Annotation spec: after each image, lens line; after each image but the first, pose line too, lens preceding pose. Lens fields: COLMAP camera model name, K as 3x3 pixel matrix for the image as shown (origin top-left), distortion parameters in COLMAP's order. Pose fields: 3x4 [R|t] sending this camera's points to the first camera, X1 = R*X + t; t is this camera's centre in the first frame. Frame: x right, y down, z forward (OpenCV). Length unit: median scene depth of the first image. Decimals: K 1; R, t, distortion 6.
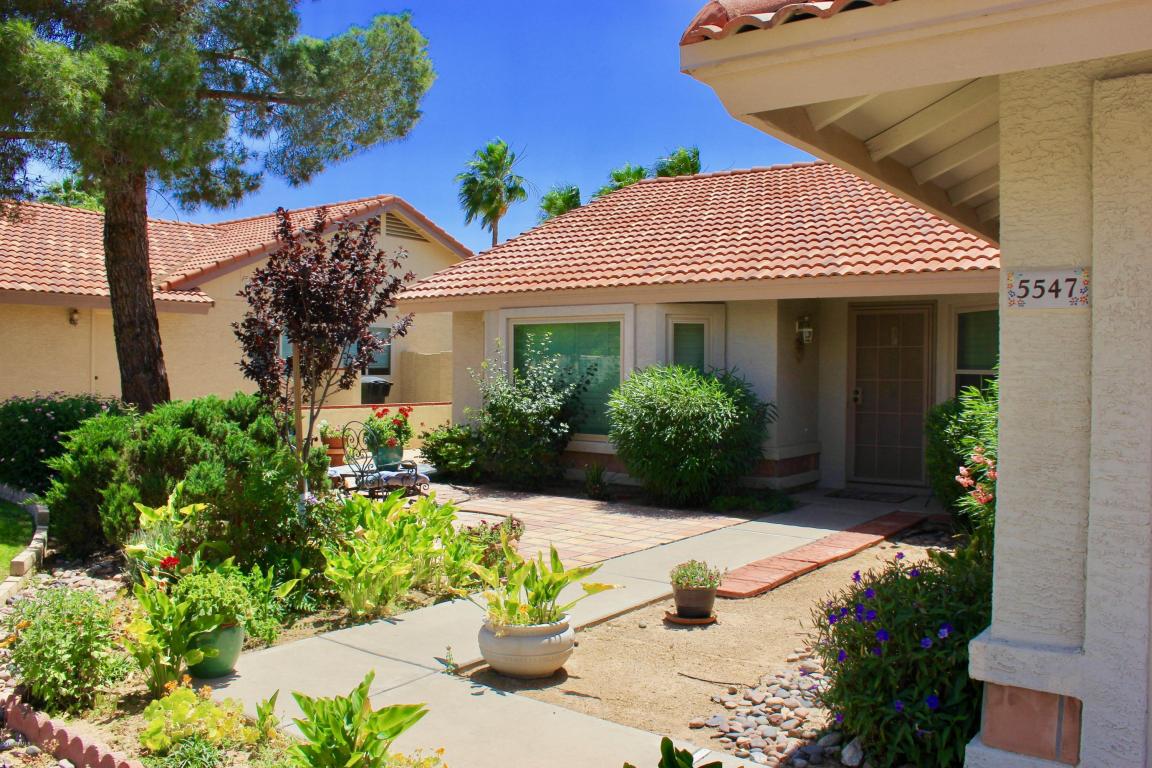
lens RADIAL K [[960.7, 0, 576.0], [0, 960.7, 384.0], [0, 0, 1]] dist [-0.167853, 0.134732]
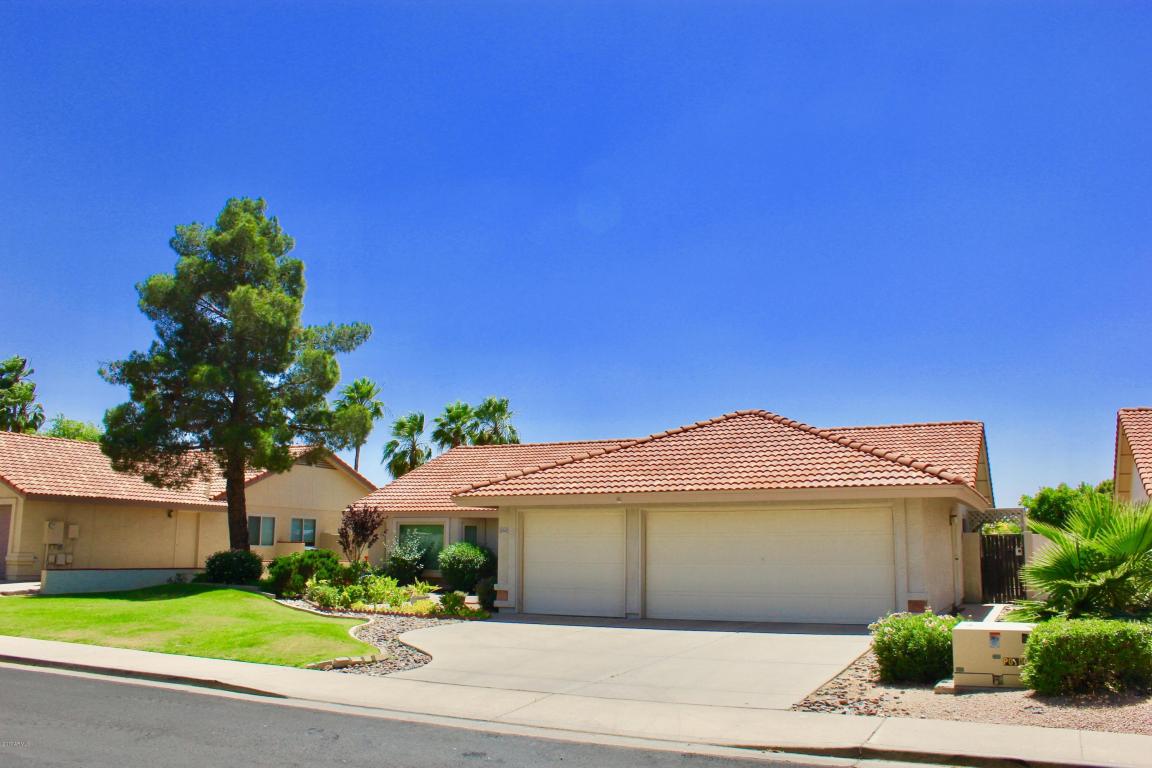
lens RADIAL K [[960.7, 0, 576.0], [0, 960.7, 384.0], [0, 0, 1]] dist [-0.167853, 0.134732]
pose [[0.984936, 0.027195, 0.170768, -0.051573], [0.004462, 0.983230, -0.182315, 0.031291], [-0.172862, 0.180330, 0.968297, -1.583687]]
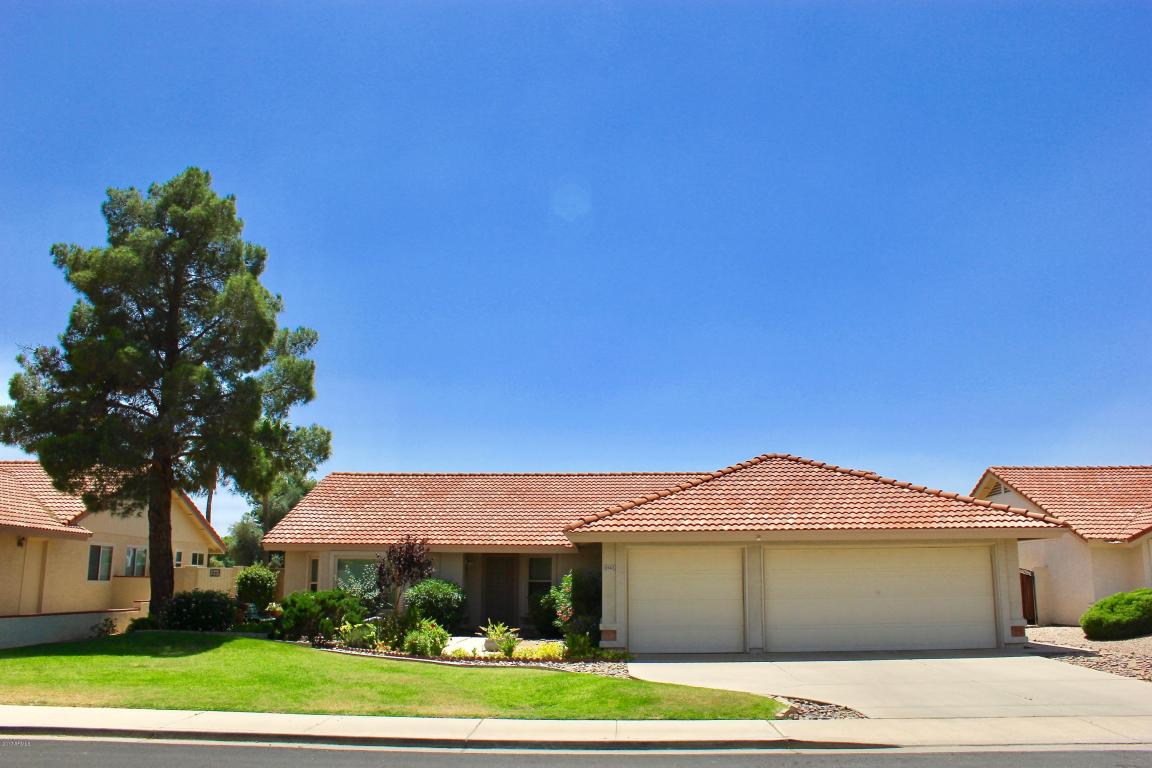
lens RADIAL K [[960.7, 0, 576.0], [0, 960.7, 384.0], [0, 0, 1]] dist [-0.167853, 0.134732]
pose [[0.823221, 0.111553, 0.556653, -0.930961], [0.013168, 0.976490, -0.215161, 0.019544], [-0.567568, 0.184455, 0.802398, -1.174486]]
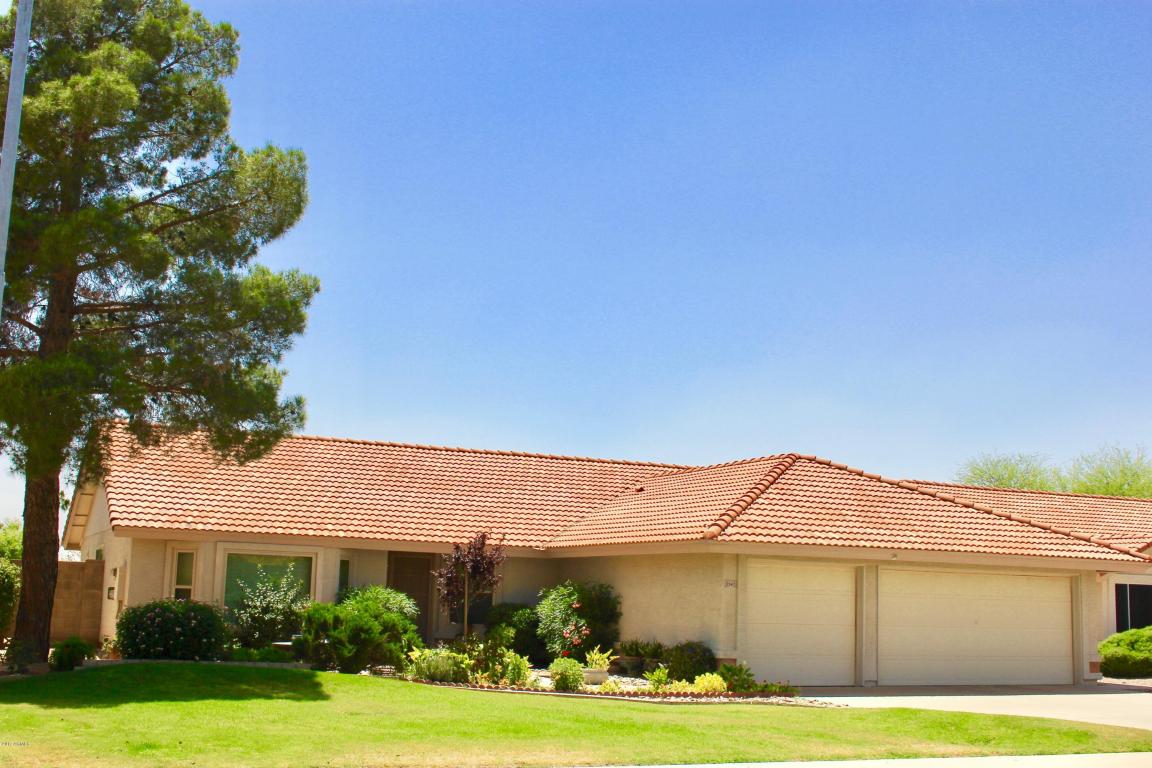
lens RADIAL K [[1339.8, 0, 576.0], [0, 1339.8, 384.0], [0, 0, 1]] dist [-0.087858, 0.019148]
pose [[0.483833, 0.148739, 0.862428, -1.788955], [-0.014493, 0.986678, -0.162037, 0.005650], [-0.875040, 0.065900, 0.479543, -0.534790]]
